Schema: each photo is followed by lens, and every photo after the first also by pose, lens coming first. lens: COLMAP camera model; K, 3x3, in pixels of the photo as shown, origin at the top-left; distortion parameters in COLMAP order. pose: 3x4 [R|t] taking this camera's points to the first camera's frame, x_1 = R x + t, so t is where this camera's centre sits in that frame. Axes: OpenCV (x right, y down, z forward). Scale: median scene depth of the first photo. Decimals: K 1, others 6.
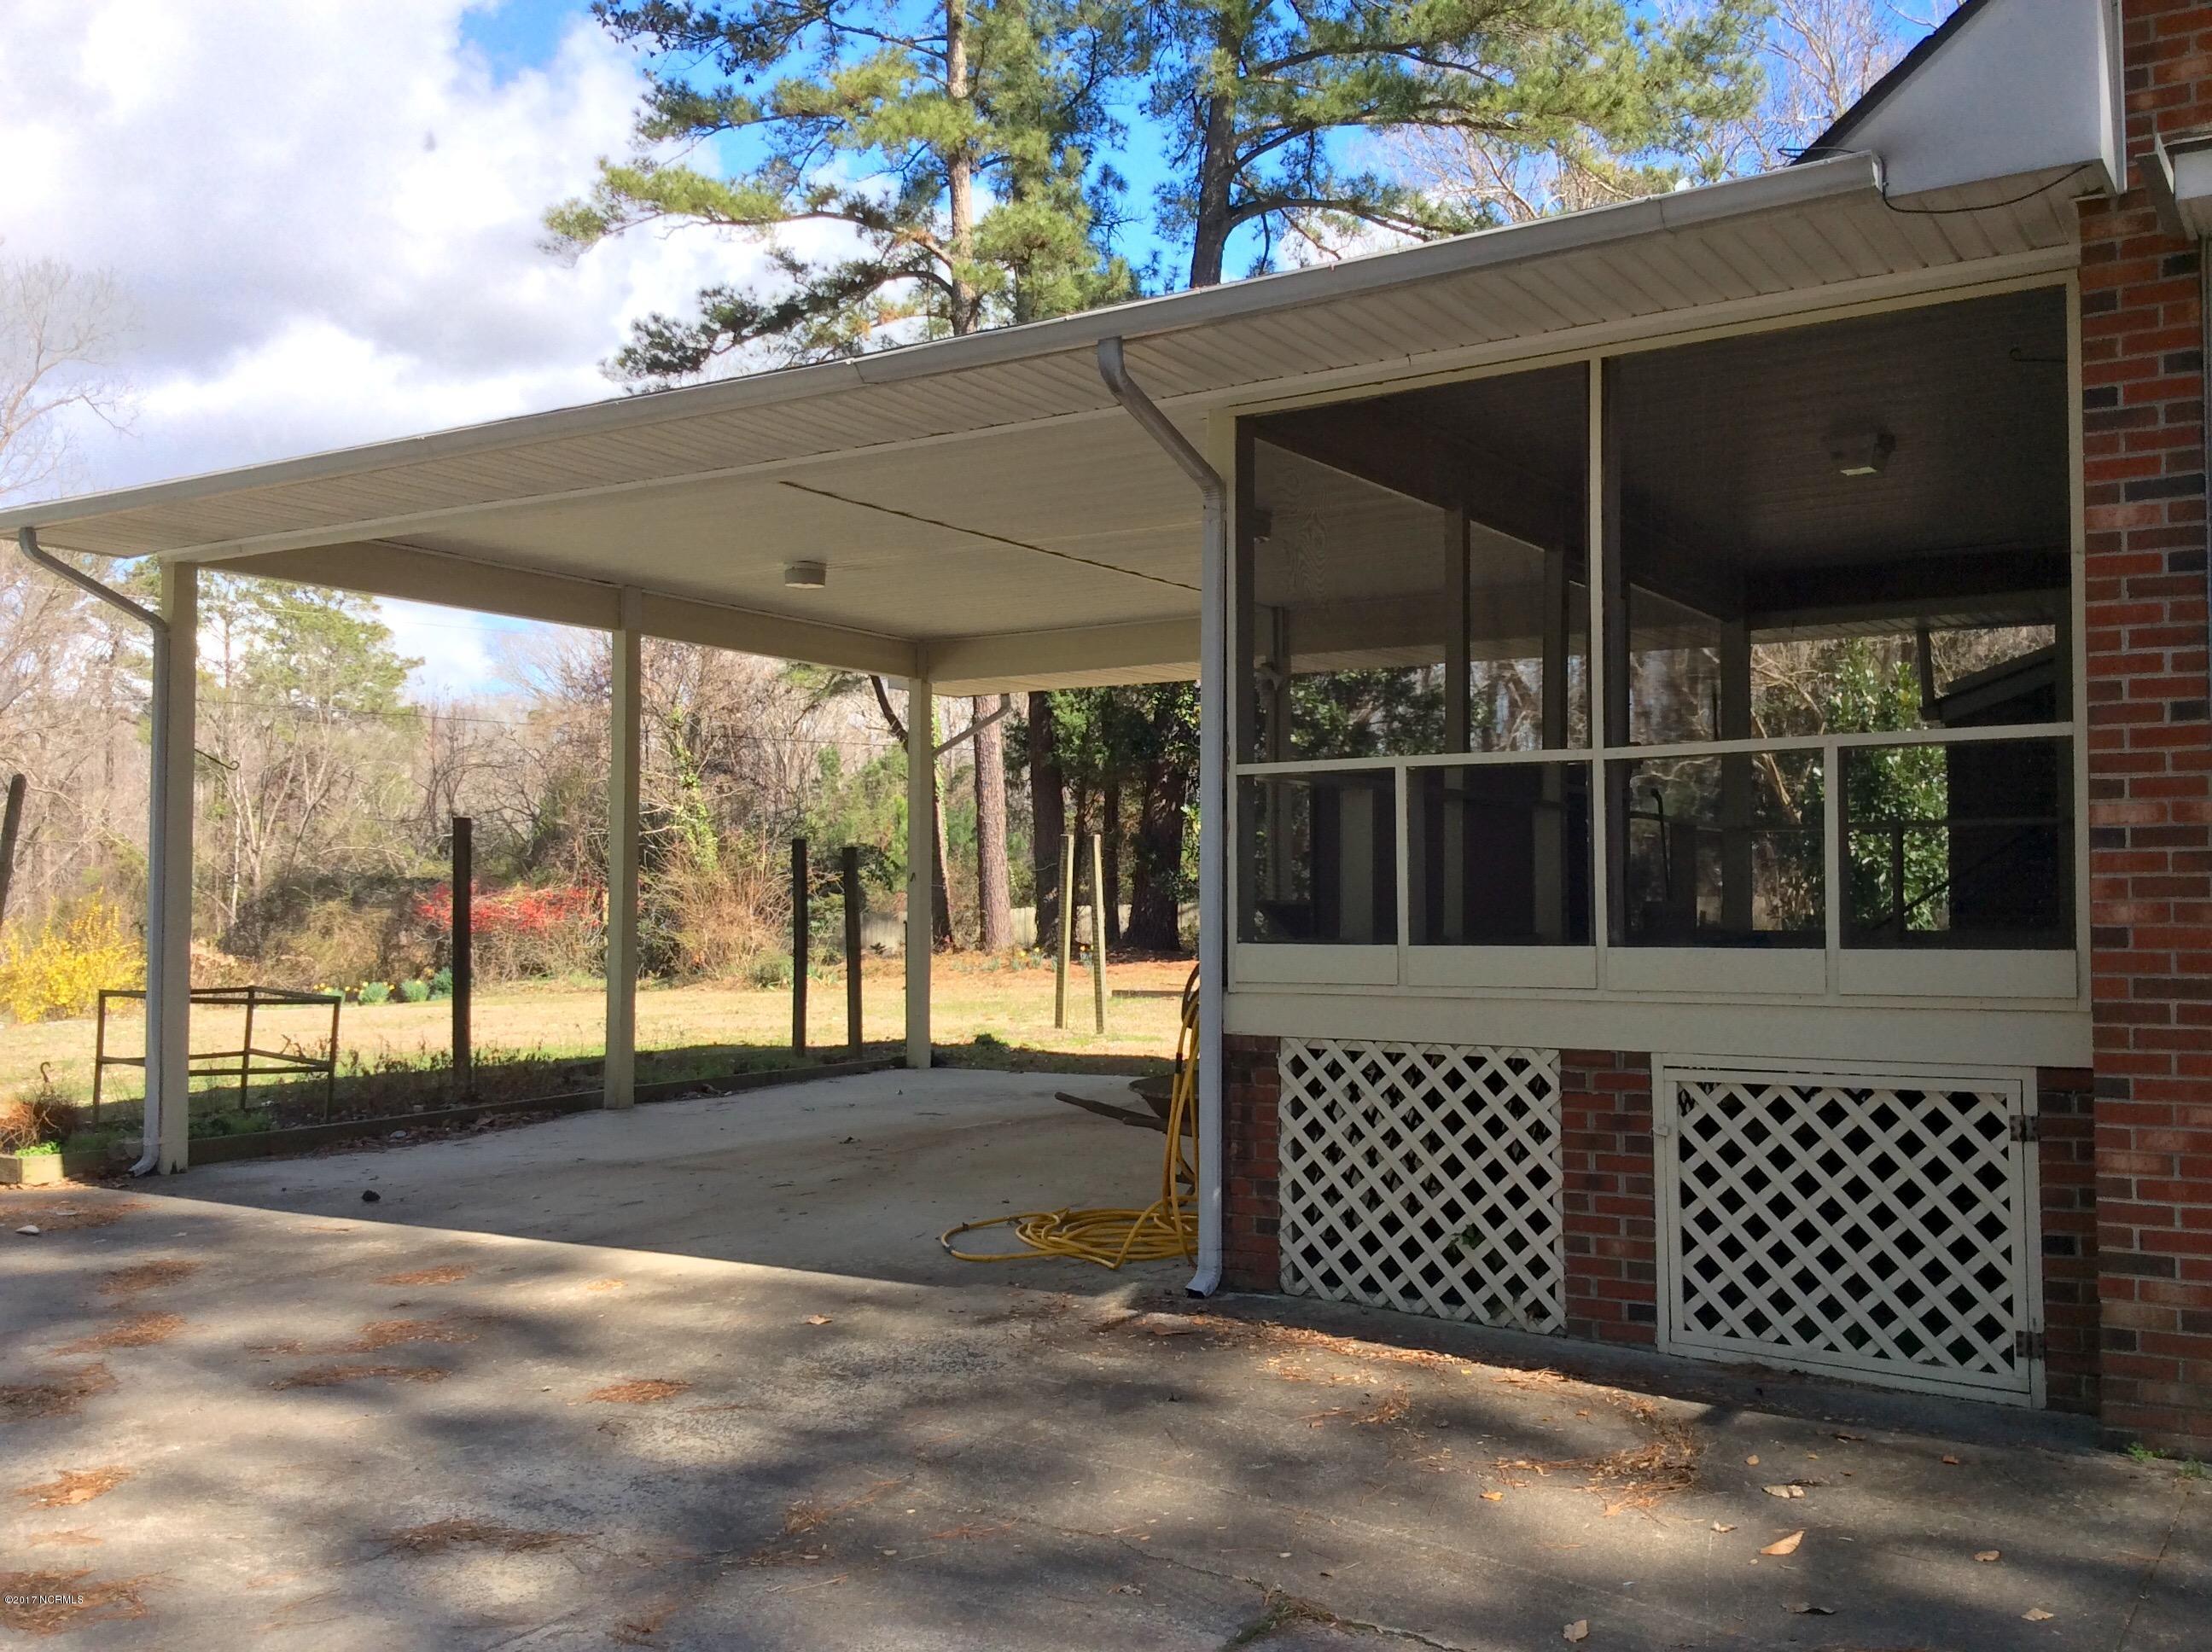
lens RADIAL K [[2049.5, 0, 1084.0], [0, 2049.5, 807.3], [0, 0, 1]] dist [-0.001858, 0.000000]
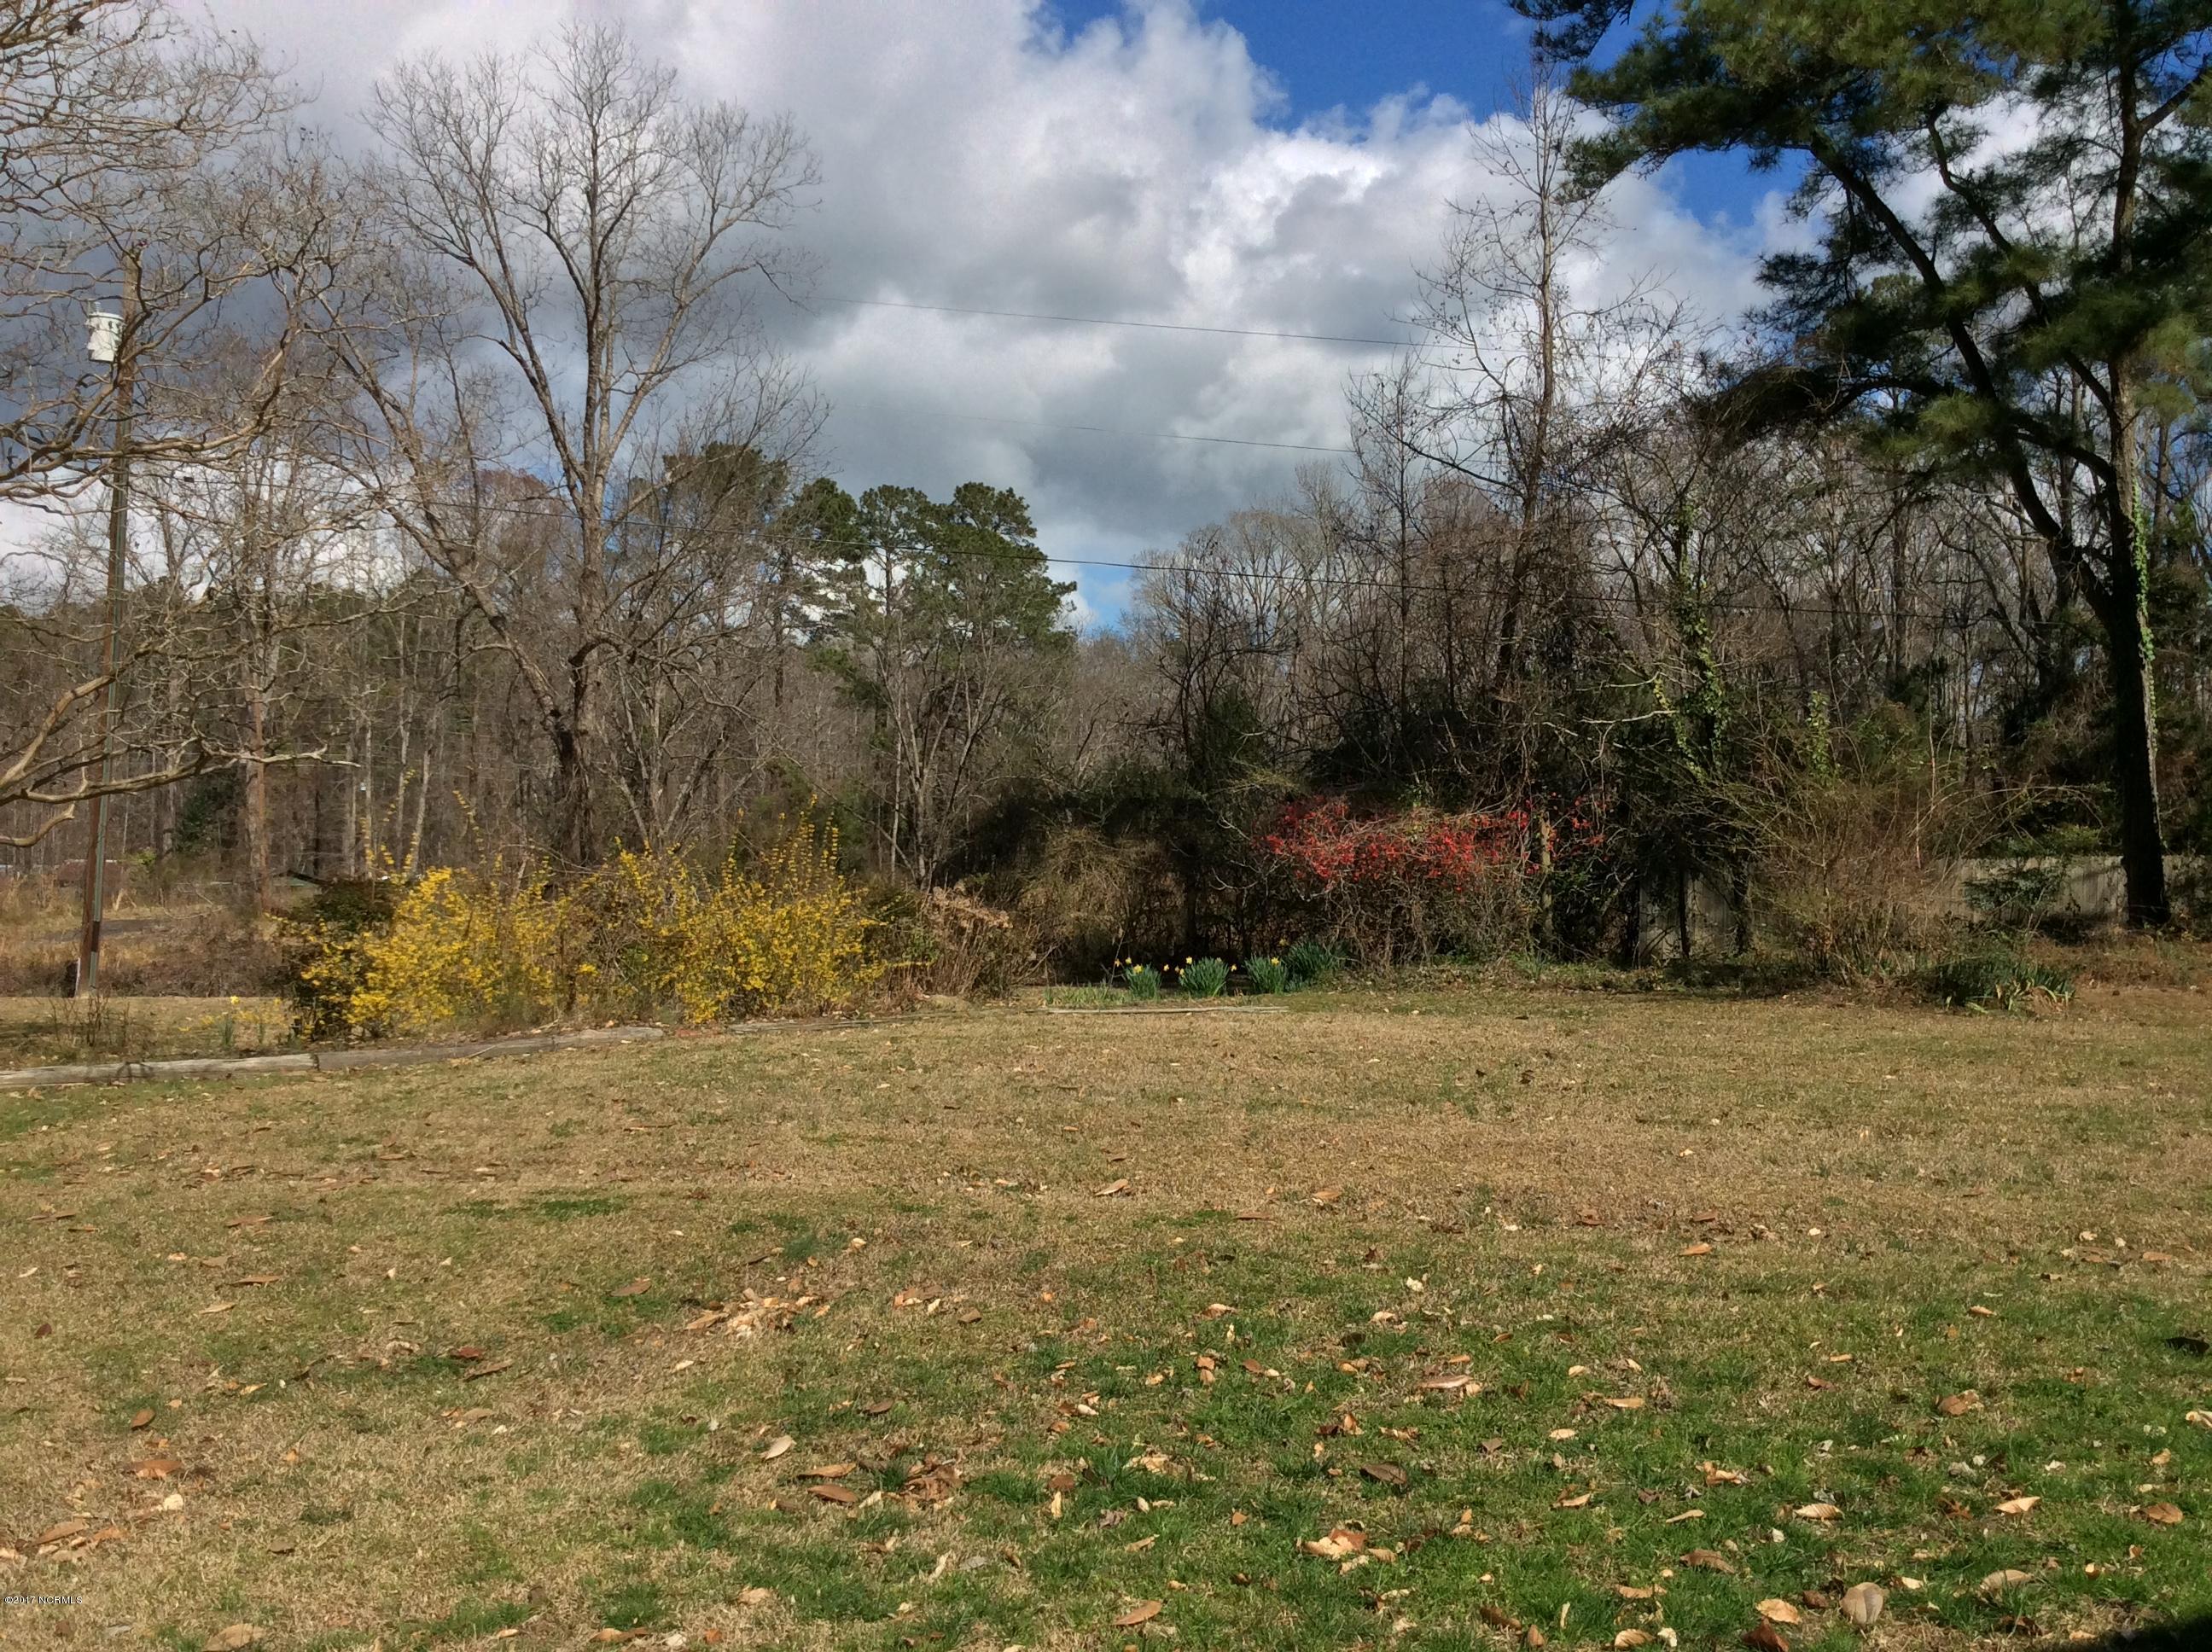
lens RADIAL K [[2049.5, 0, 1120.8], [0, 2049.5, 828.8], [0, 0, 1]] dist [-0.001858, 0.000000]
pose [[0.962170, 0.016729, -0.271936, -0.344905], [-0.006156, 0.999193, 0.039685, 0.037096], [0.272380, -0.036510, 0.961497, 0.672113]]
